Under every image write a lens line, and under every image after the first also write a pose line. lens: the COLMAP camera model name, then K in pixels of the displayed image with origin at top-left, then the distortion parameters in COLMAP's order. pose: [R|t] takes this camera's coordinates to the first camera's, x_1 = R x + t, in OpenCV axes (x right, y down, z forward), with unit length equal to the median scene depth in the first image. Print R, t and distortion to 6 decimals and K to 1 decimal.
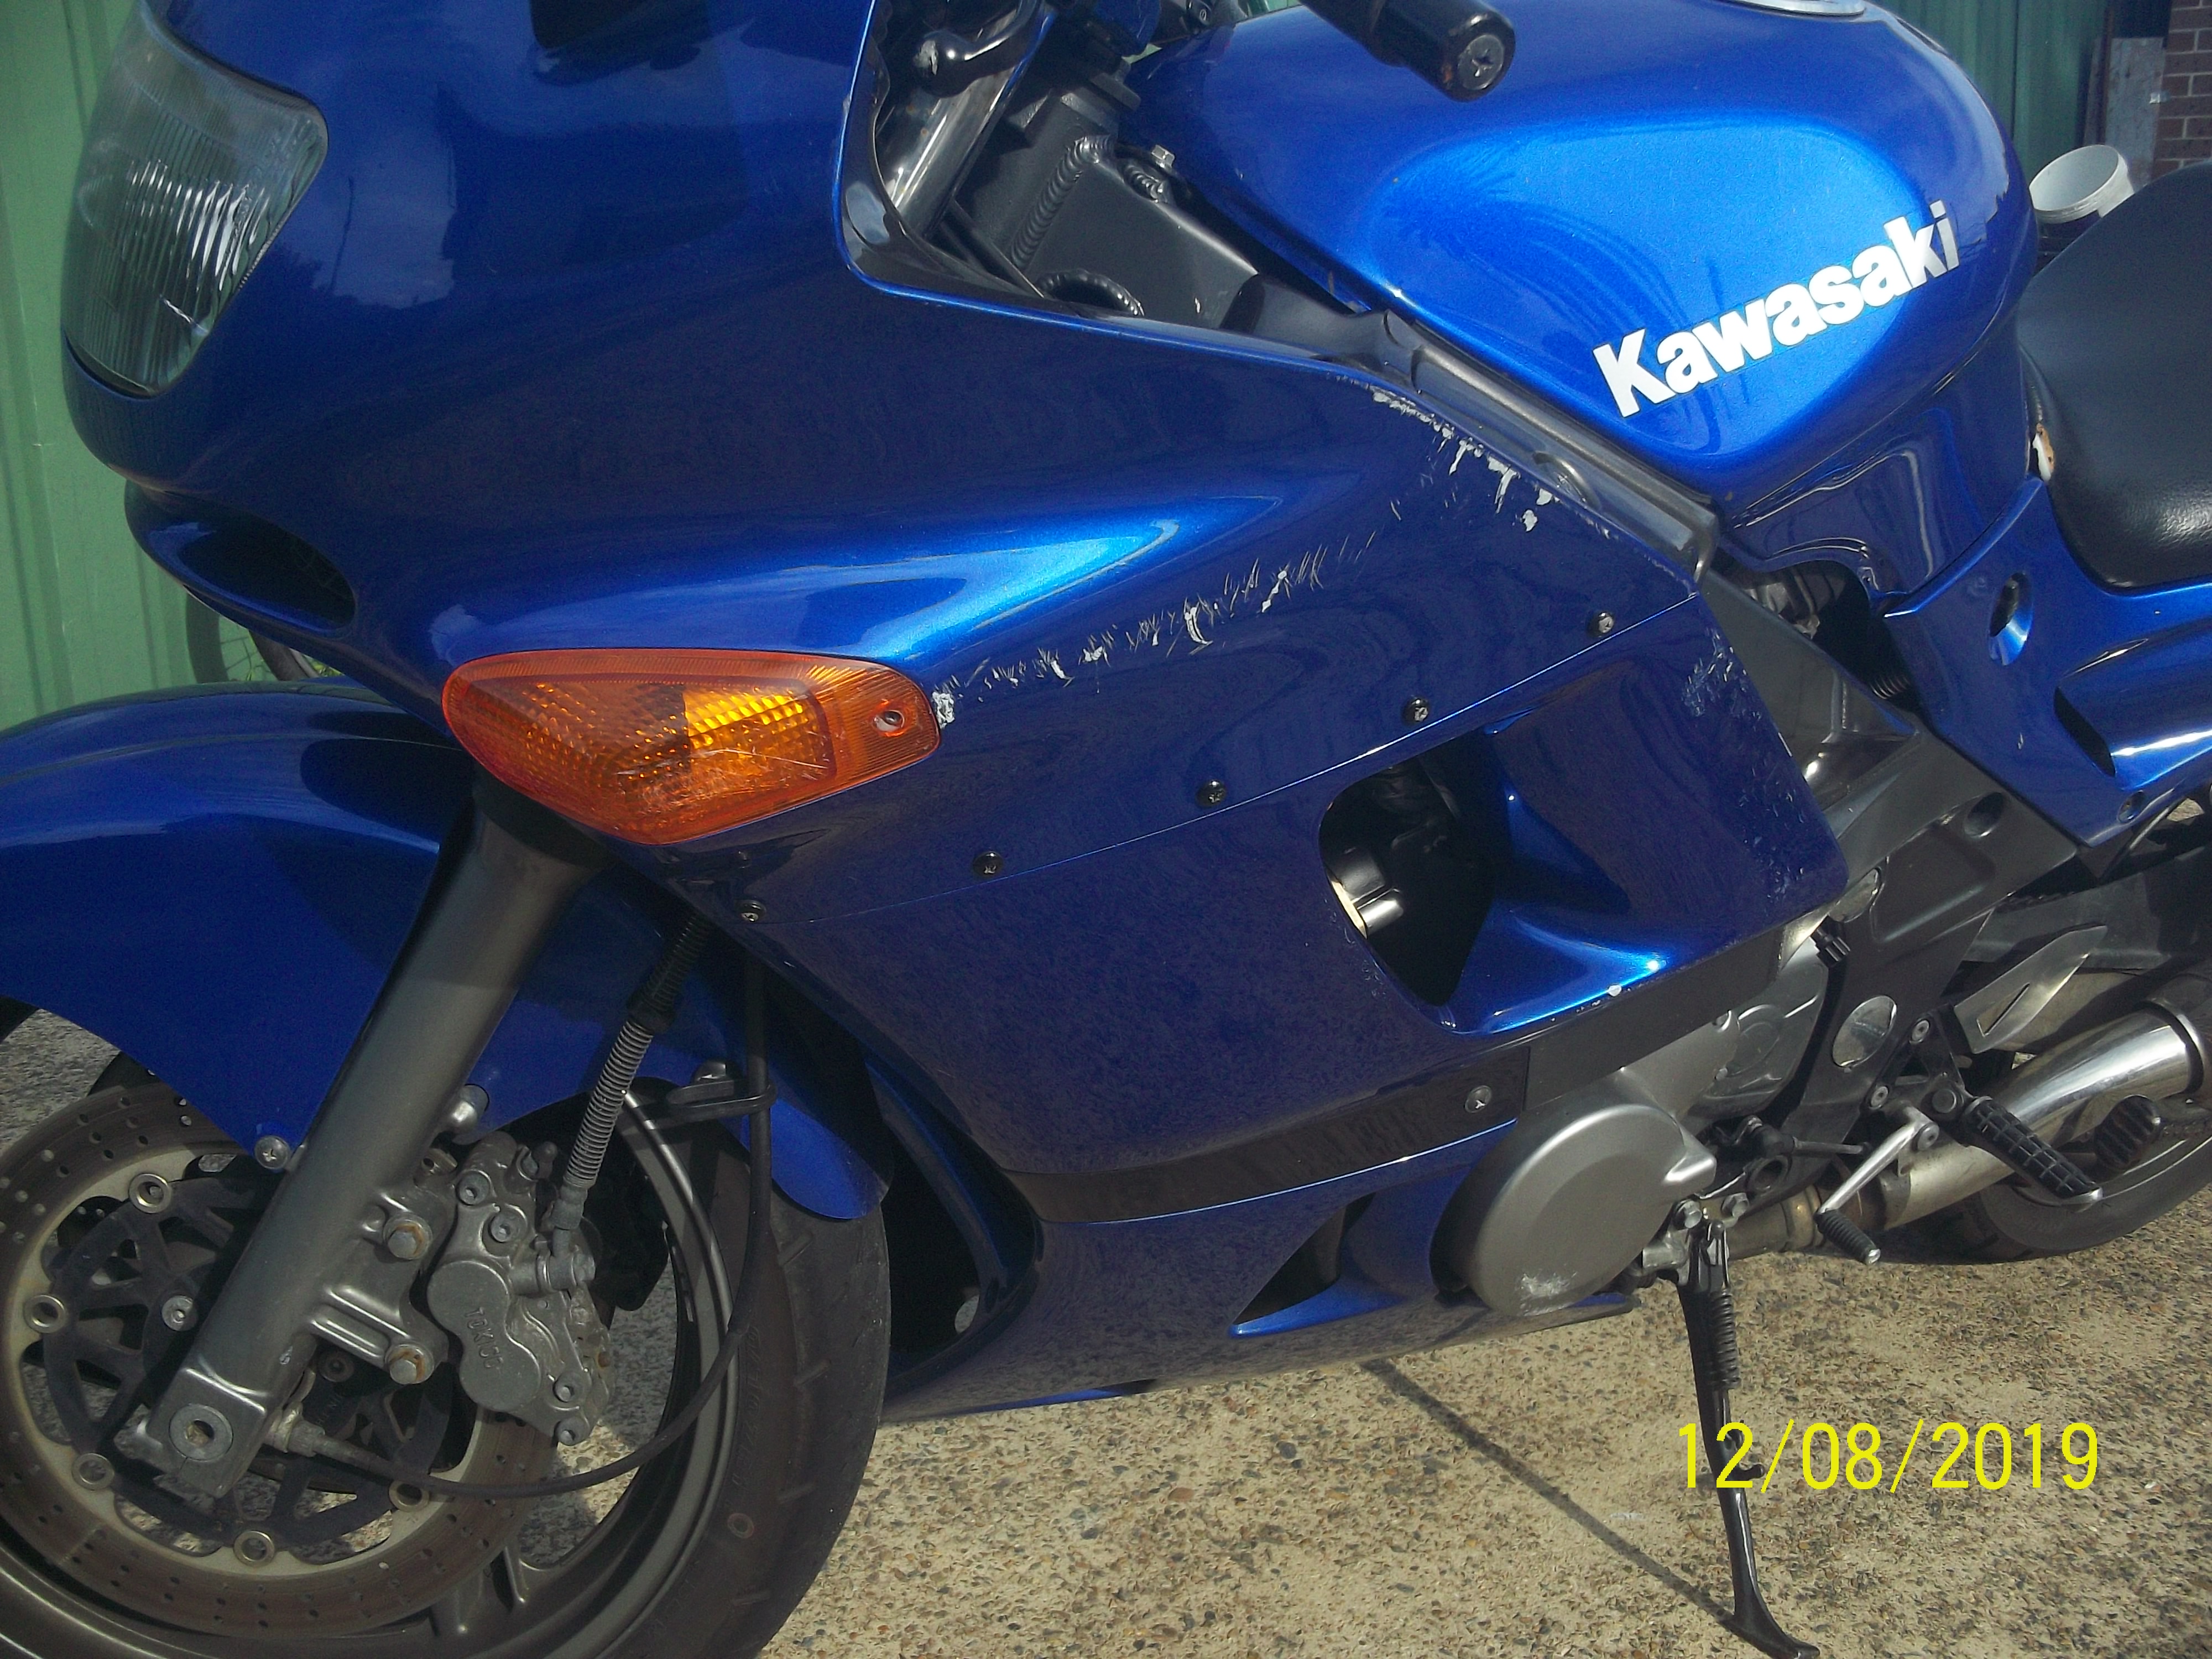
lens RADIAL K [[2177.9, 0, 1113.2], [0, 2177.9, 792.6], [0, 0, 1]] dist [0.022213, -0.172959]
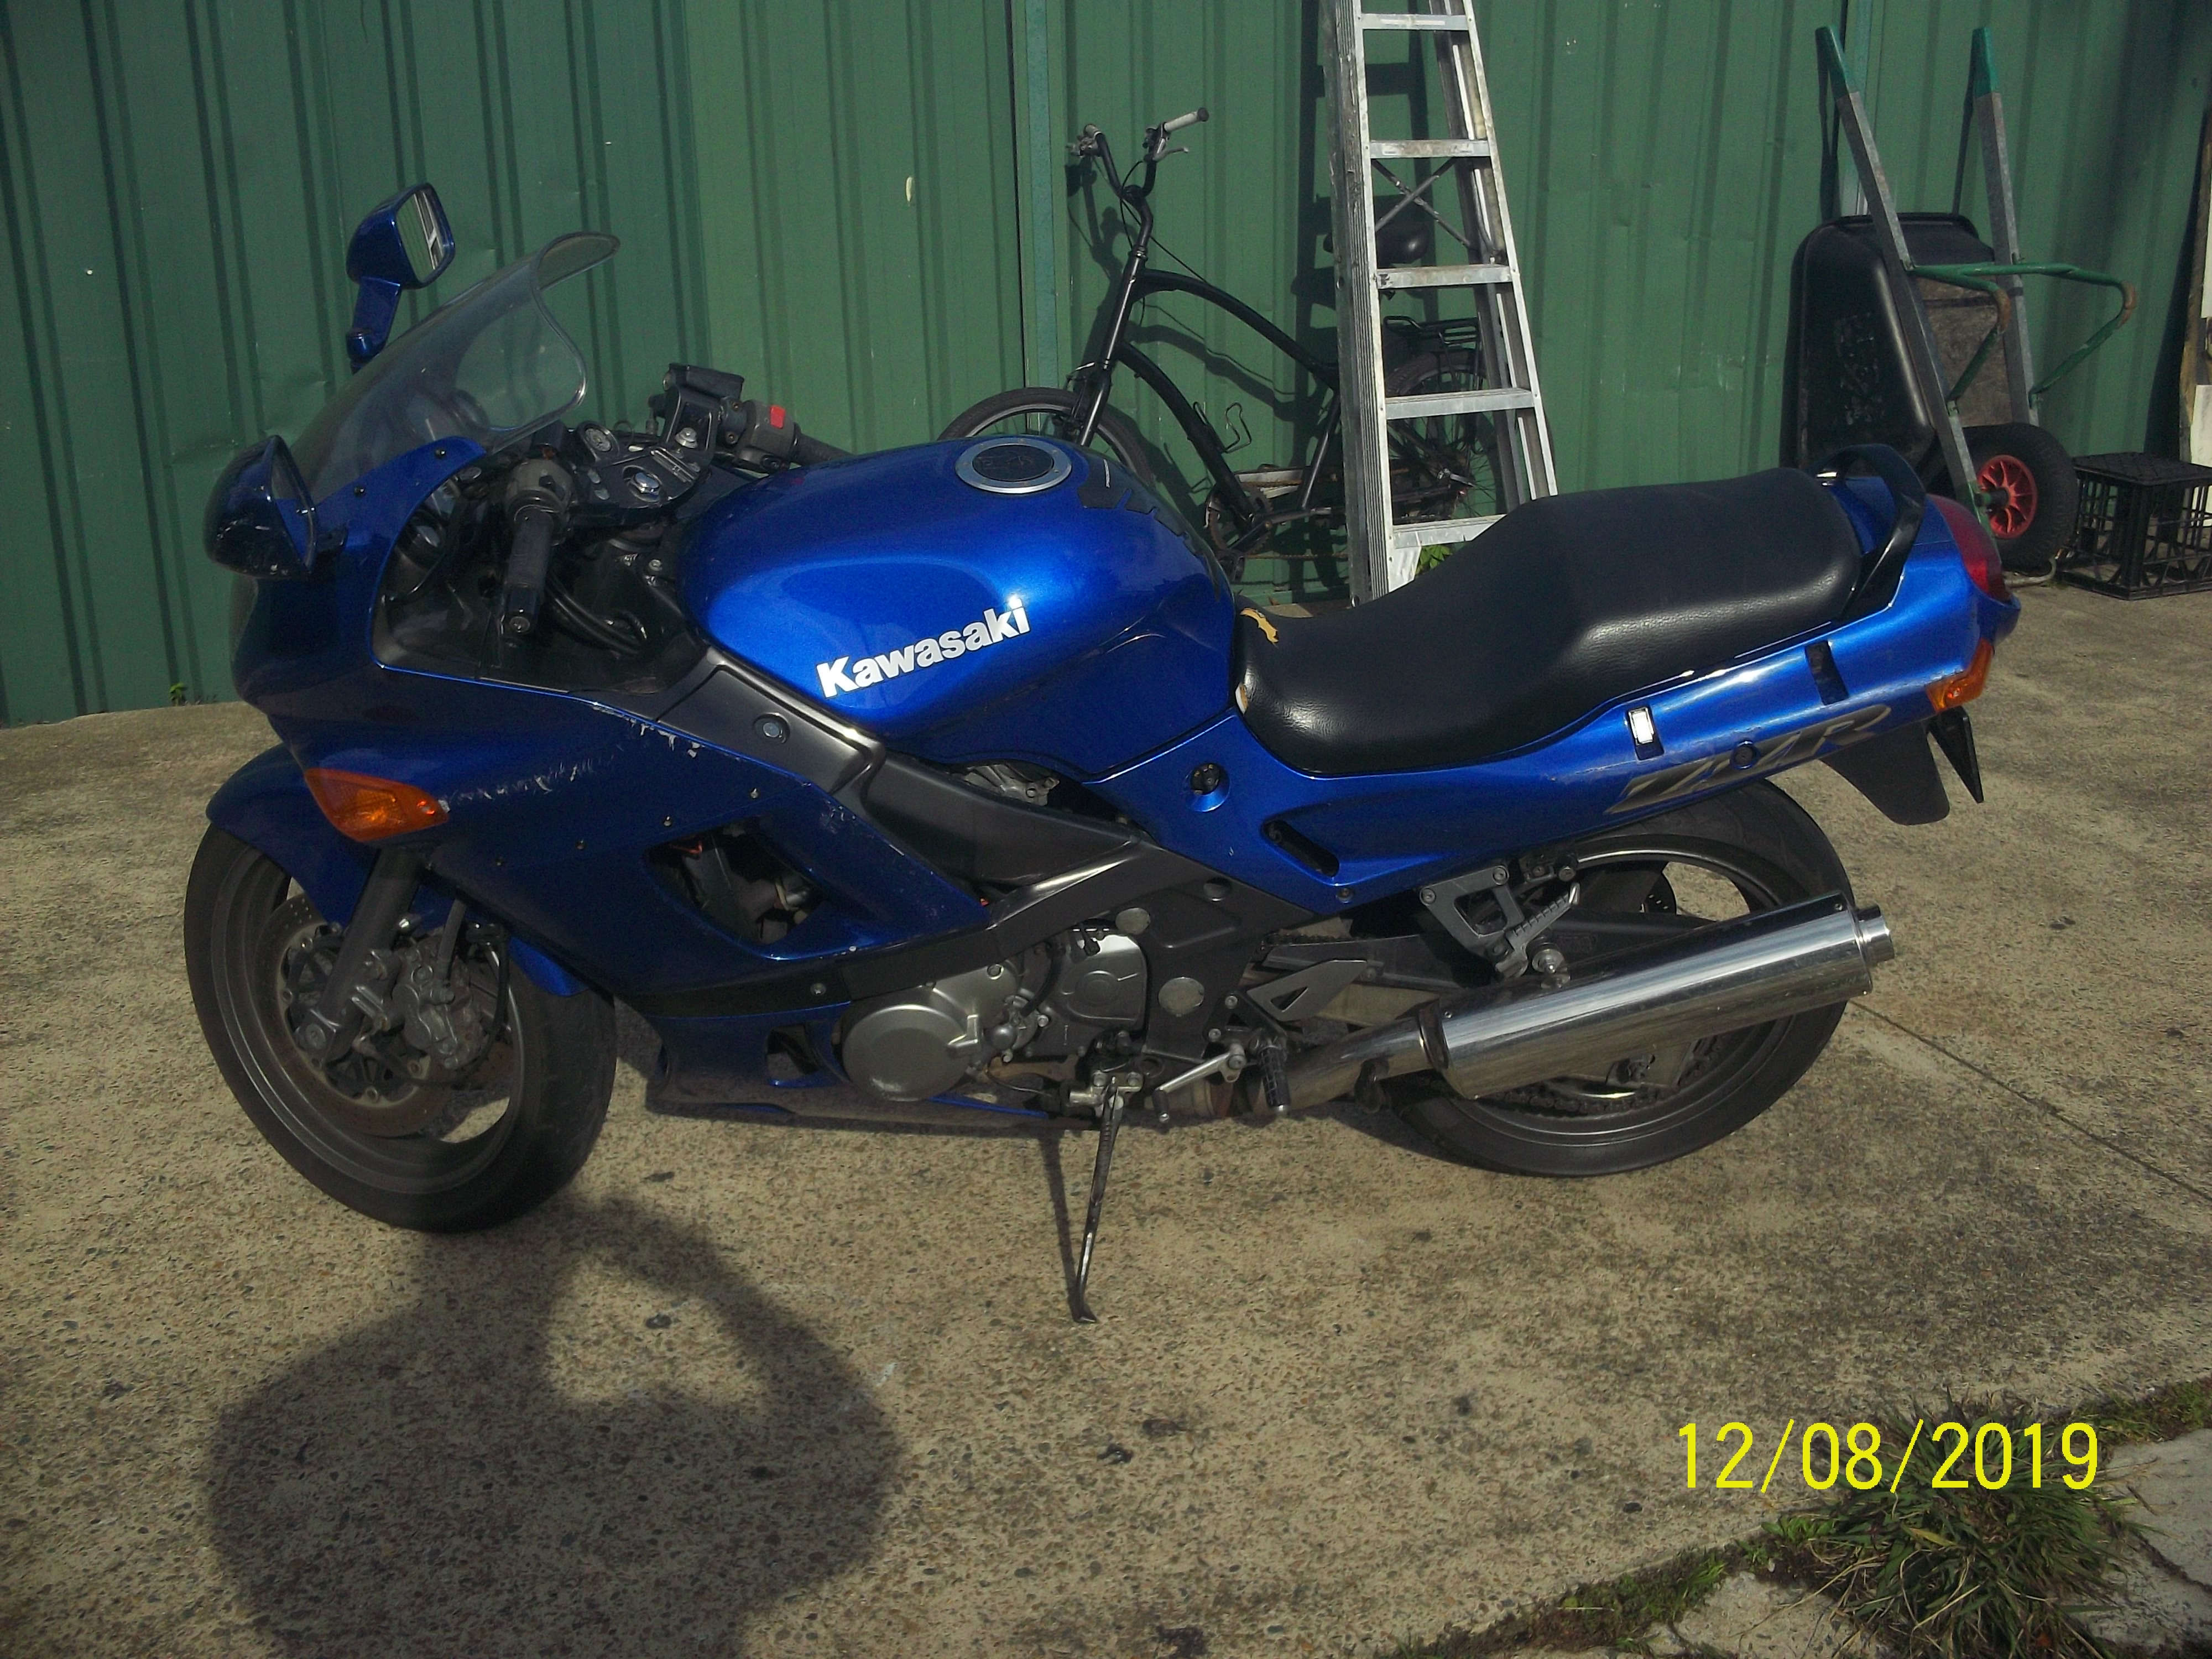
lens RADIAL K [[2177.9, 0, 1113.2], [0, 2177.9, 792.6], [0, 0, 1]] dist [0.022213, -0.172959]
pose [[0.917416, 0.125860, -0.377500, 1.338339], [-0.101413, 0.991288, 0.084043, -0.286571], [0.384789, -0.038819, 0.922188, -0.951171]]
